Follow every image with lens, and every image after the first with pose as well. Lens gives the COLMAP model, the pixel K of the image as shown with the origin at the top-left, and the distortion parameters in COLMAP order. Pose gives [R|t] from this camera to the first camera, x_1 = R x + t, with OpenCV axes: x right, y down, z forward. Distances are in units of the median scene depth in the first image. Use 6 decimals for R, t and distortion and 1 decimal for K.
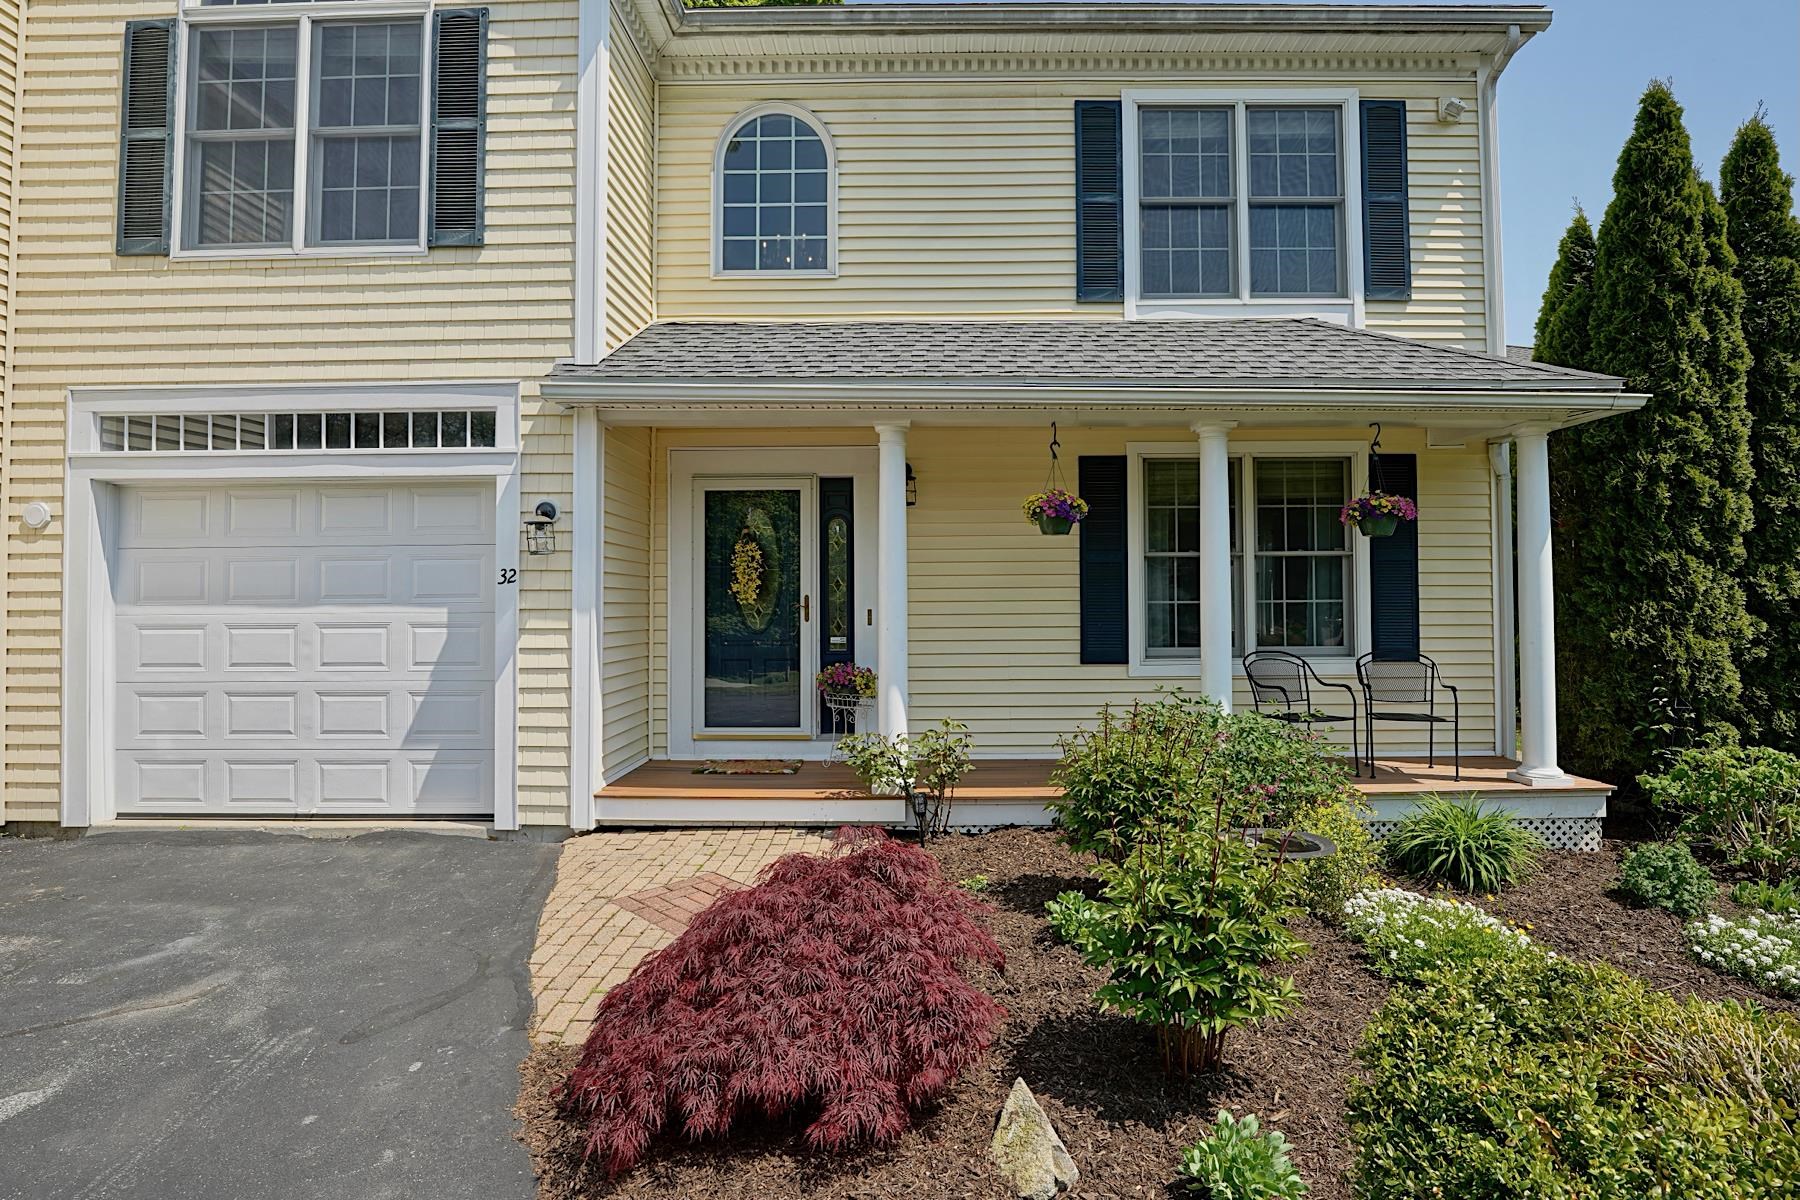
lens RADIAL K [[970.3, 0, 953.1], [0, 970.3, 582.2], [0, 0, 1]] dist [-0.022109, 0.000454]
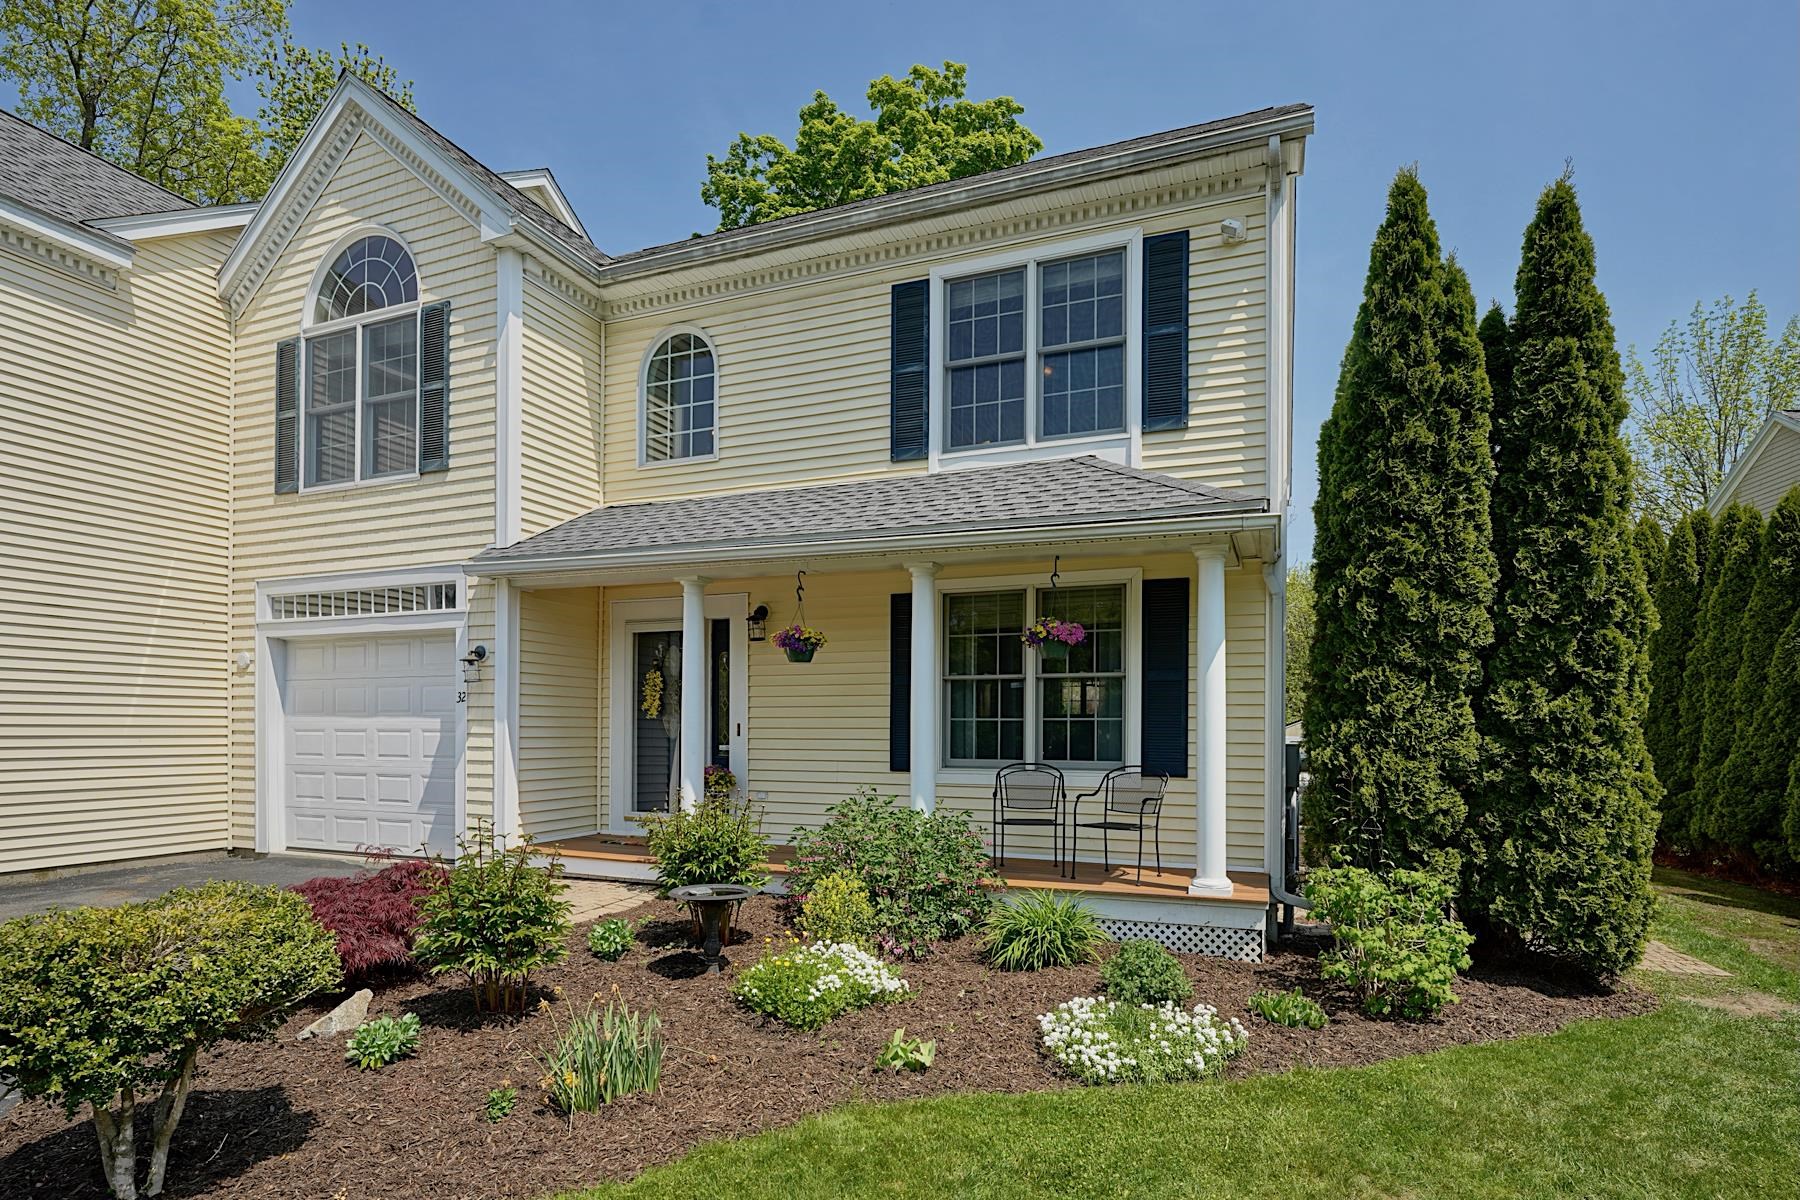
lens RADIAL K [[929.4, 0, 907.4], [0, 929.4, 727.7], [0, 0, 1]] dist [-0.001376, -0.000515]
pose [[0.928606, 0.009712, -0.370940, 0.650735], [0.000770, 0.999605, 0.028102, 0.000924], [0.371067, -0.026381, 0.928231, -0.050880]]
